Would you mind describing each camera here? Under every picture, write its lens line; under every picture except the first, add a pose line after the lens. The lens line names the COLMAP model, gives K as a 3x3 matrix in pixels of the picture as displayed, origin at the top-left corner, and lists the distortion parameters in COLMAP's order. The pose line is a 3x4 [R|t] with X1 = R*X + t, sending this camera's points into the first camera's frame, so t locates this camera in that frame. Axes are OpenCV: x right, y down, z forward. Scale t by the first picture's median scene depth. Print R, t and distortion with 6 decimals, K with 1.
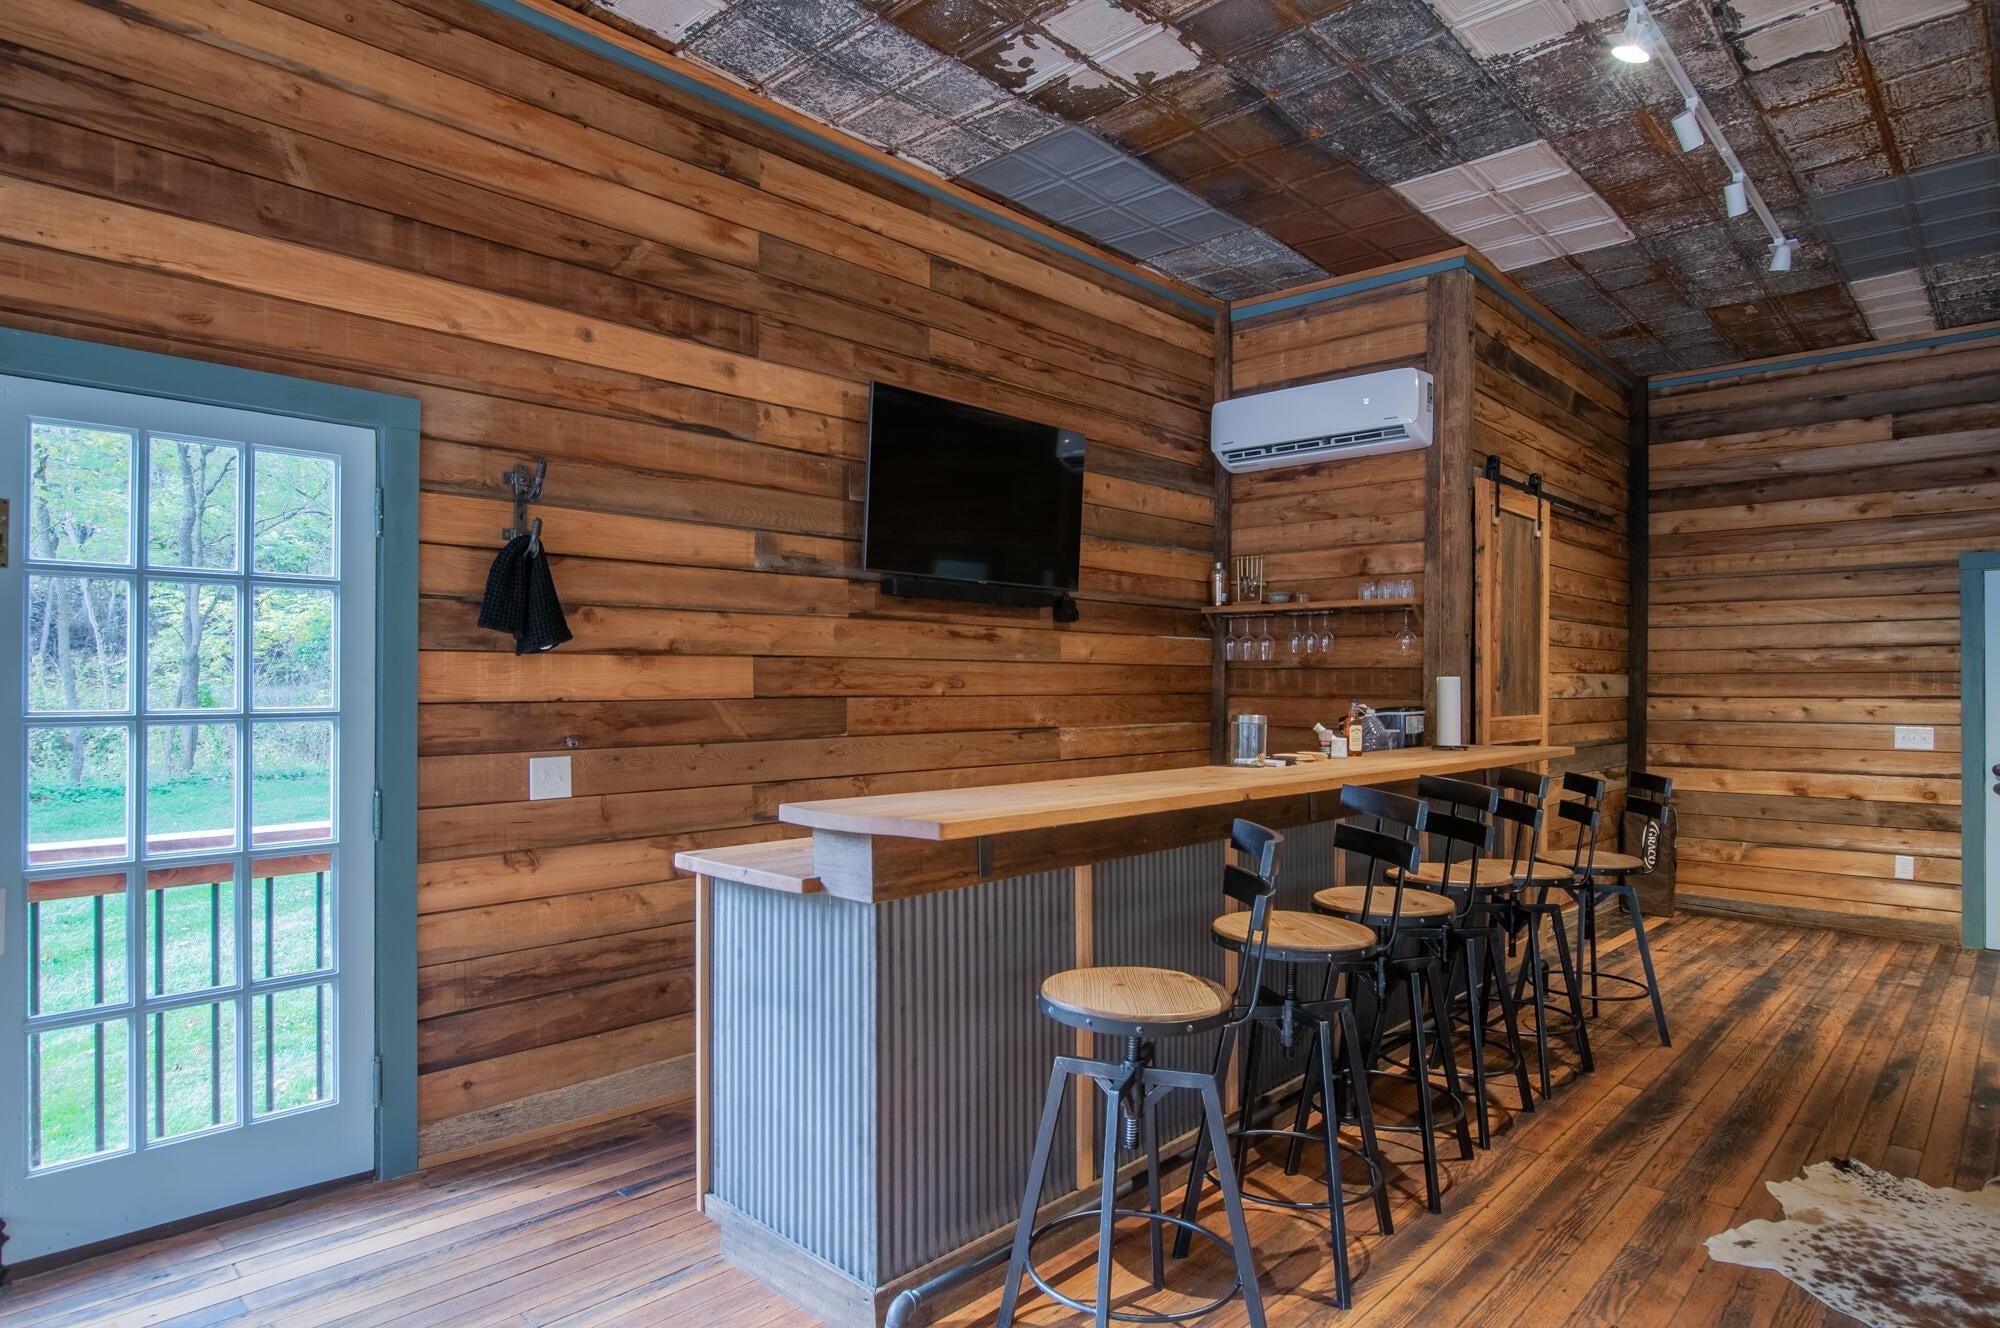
lens RADIAL K [[1114.3, 0, 1001.8], [0, 1114.3, 691.4], [0, 0, 1]] dist [-0.018465, 0.000267]
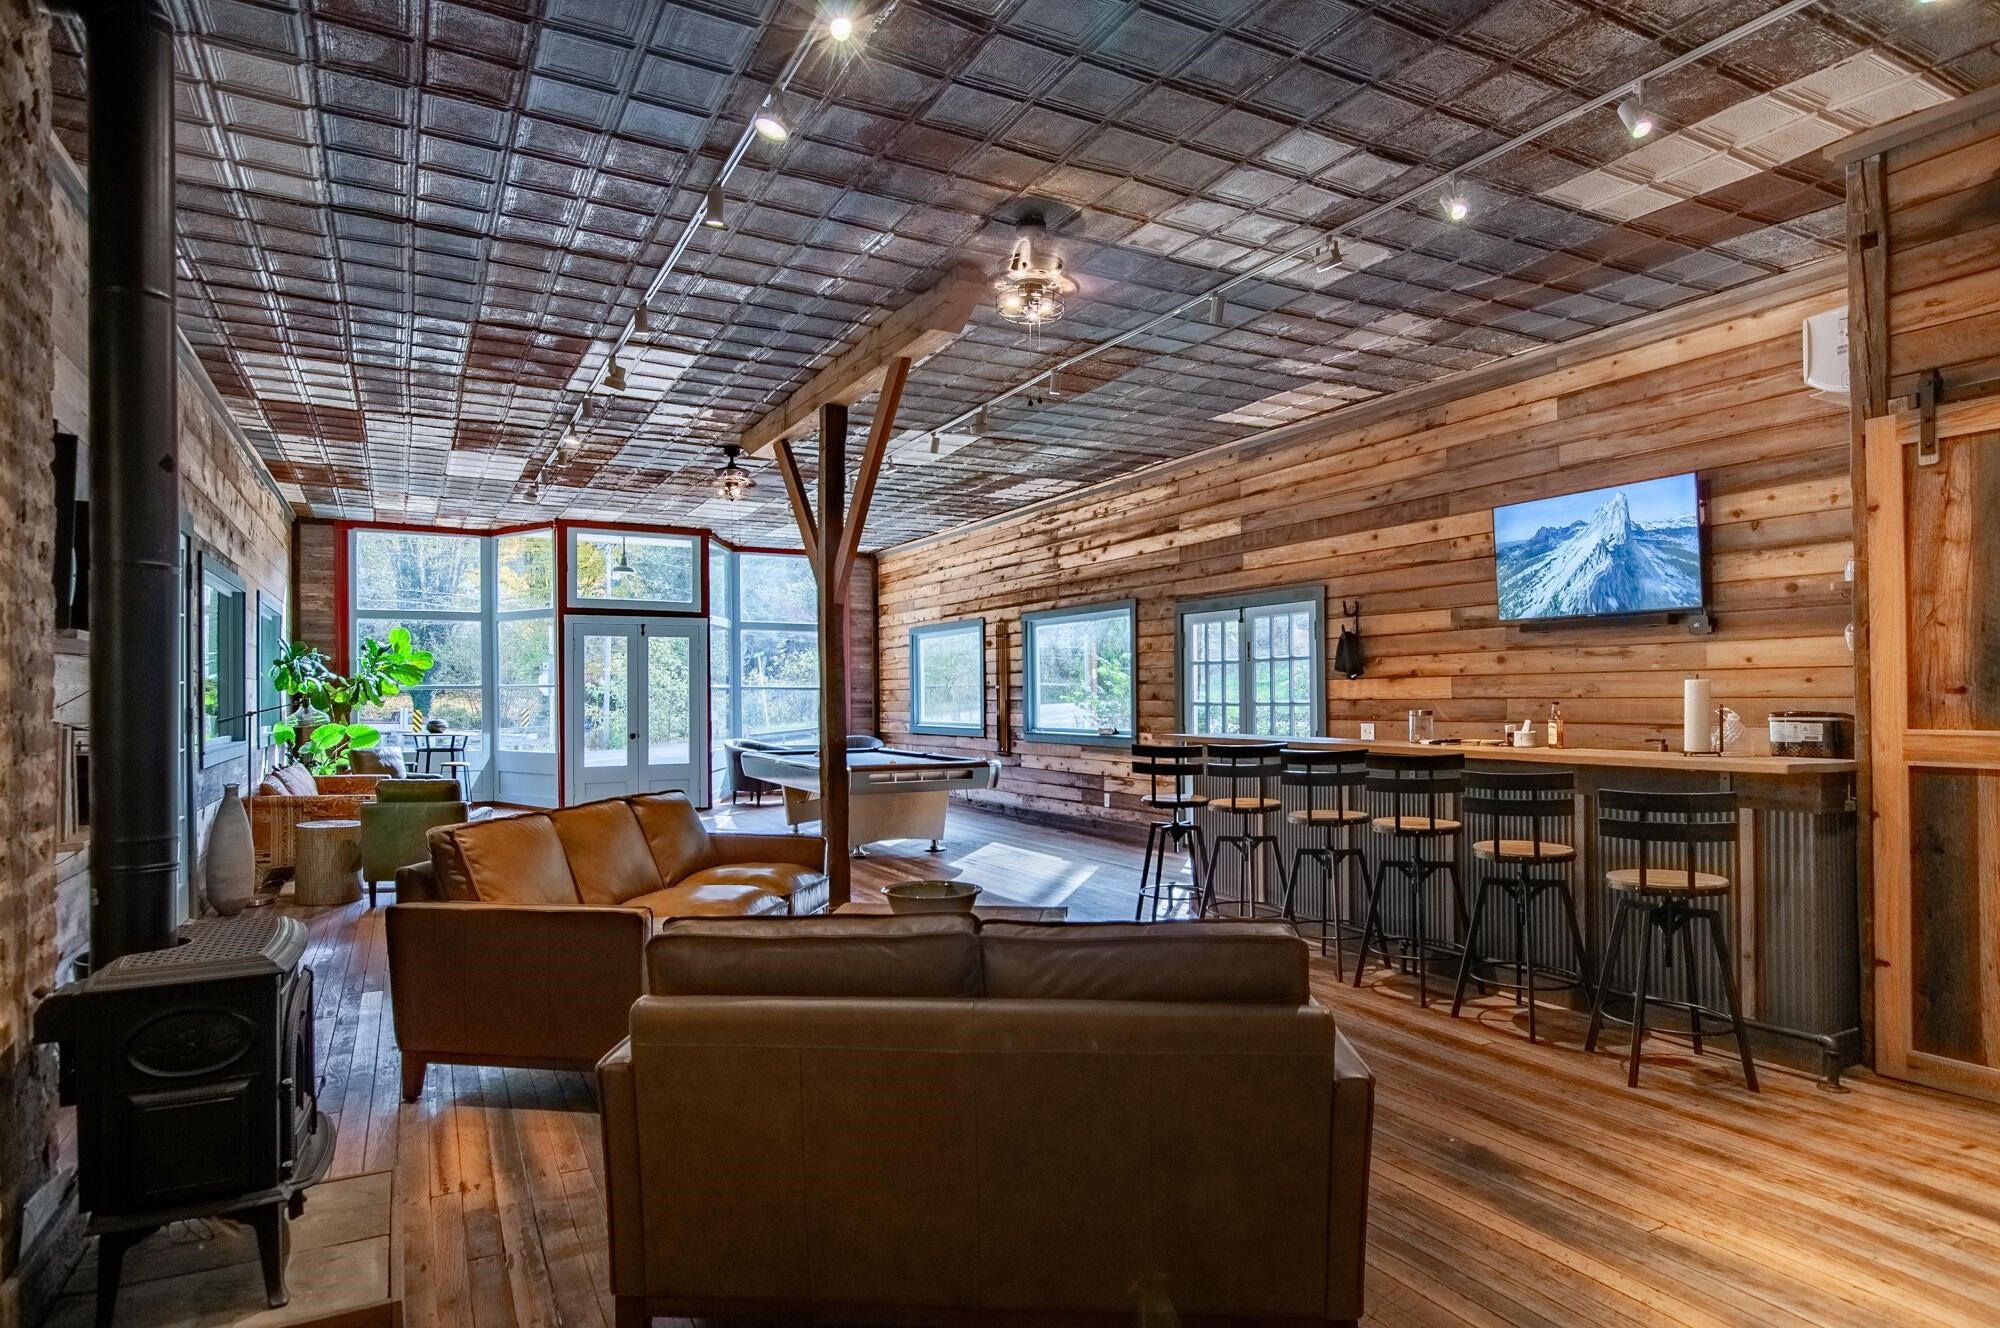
lens RADIAL K [[1114.3, 0, 991.8], [0, 1114.3, 677.4], [0, 0, 1]] dist [-0.018465, 0.000267]
pose [[-0.316895, -0.011622, -0.948390, 1.823236], [0.006533, 0.999874, -0.014436, -0.007840], [0.948438, -0.010771, -0.316779, 0.878888]]
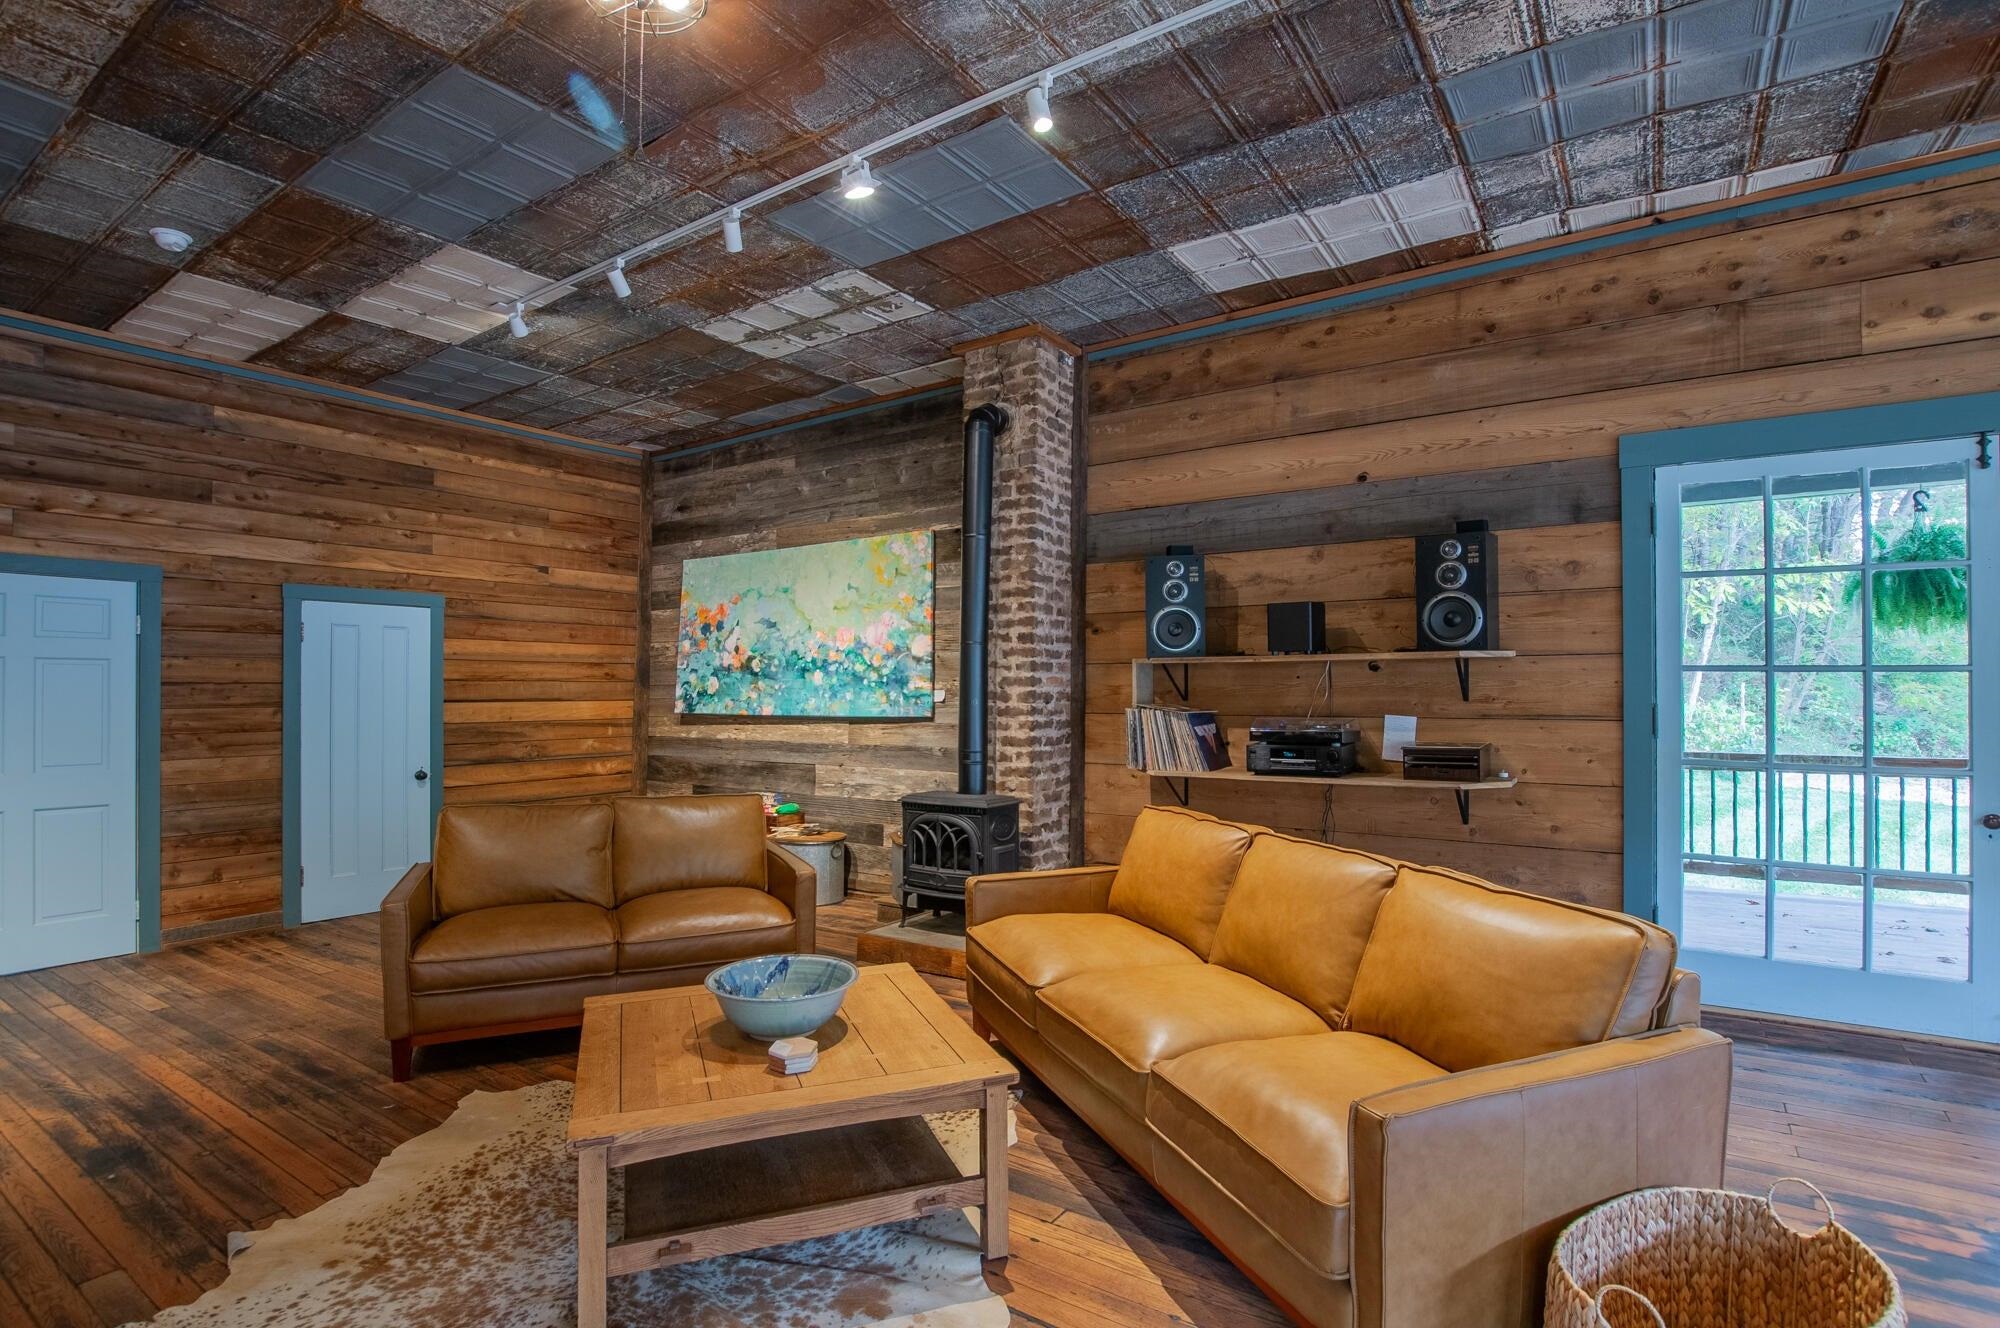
lens RADIAL K [[936.1, 0, 1002.2], [0, 936.1, 682.8], [0, 0, 1]] dist [-0.021235, 0.000850]
pose [[-0.185171, 0.012476, 0.982627, 0.037026], [0.001376, 0.999922, -0.012436, -0.007308], [-0.982705, -0.000951, -0.185173, 0.409482]]
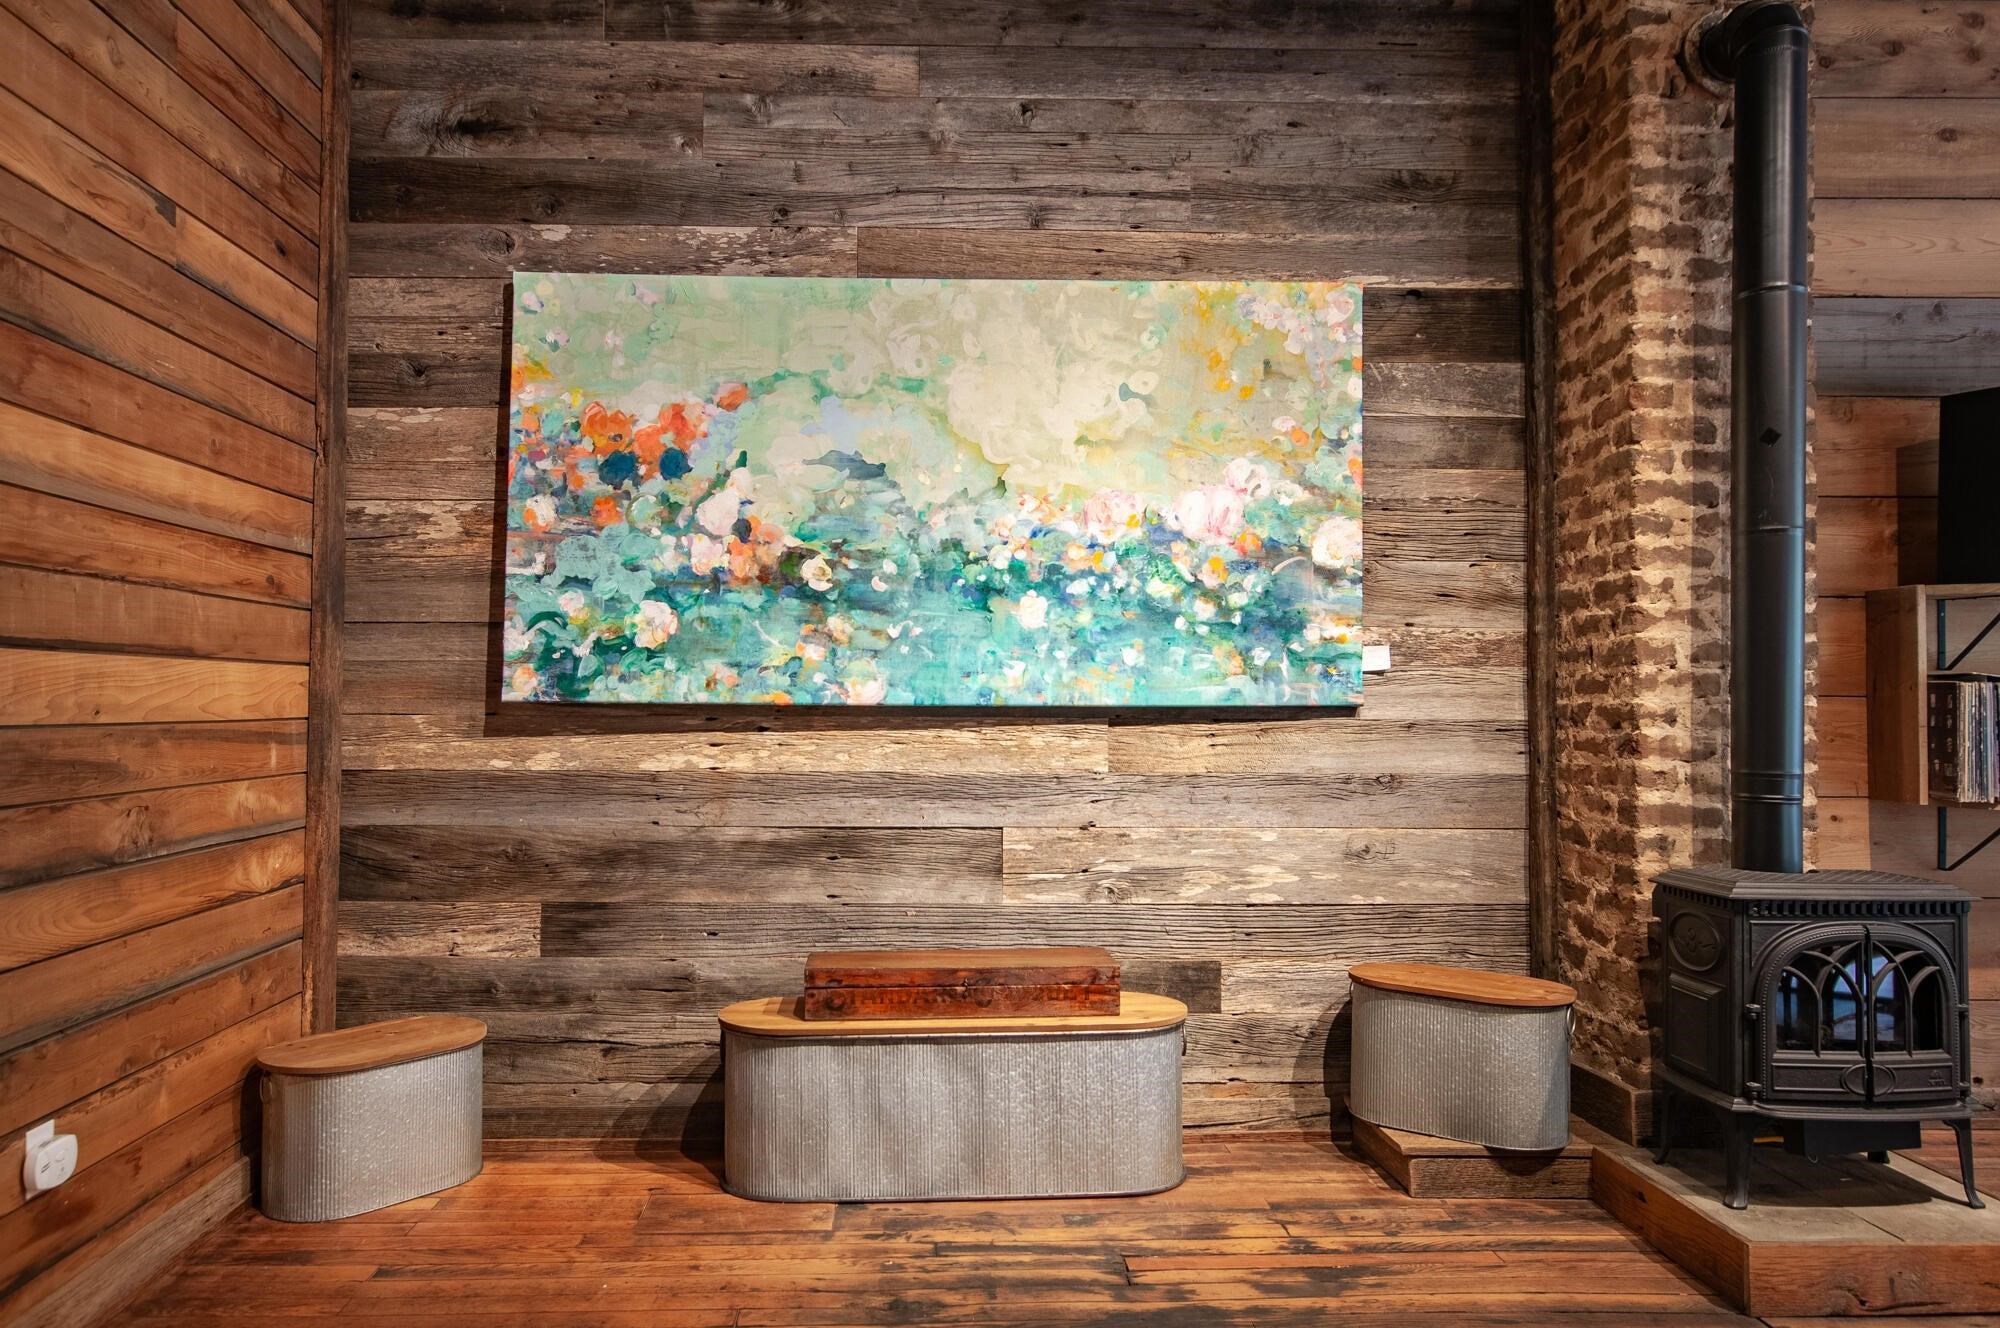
lens RADIAL K [[1419.9, 0, 944.0], [0, 1419.9, 677.6], [0, 0, 1]] dist [0.001688, 0.007804]
pose [[-0.707508, 0.010225, 0.706631, 1.126492], [-0.003570, 0.999831, -0.018042, 0.031261], [-0.706696, -0.015288, -0.707352, 1.233524]]
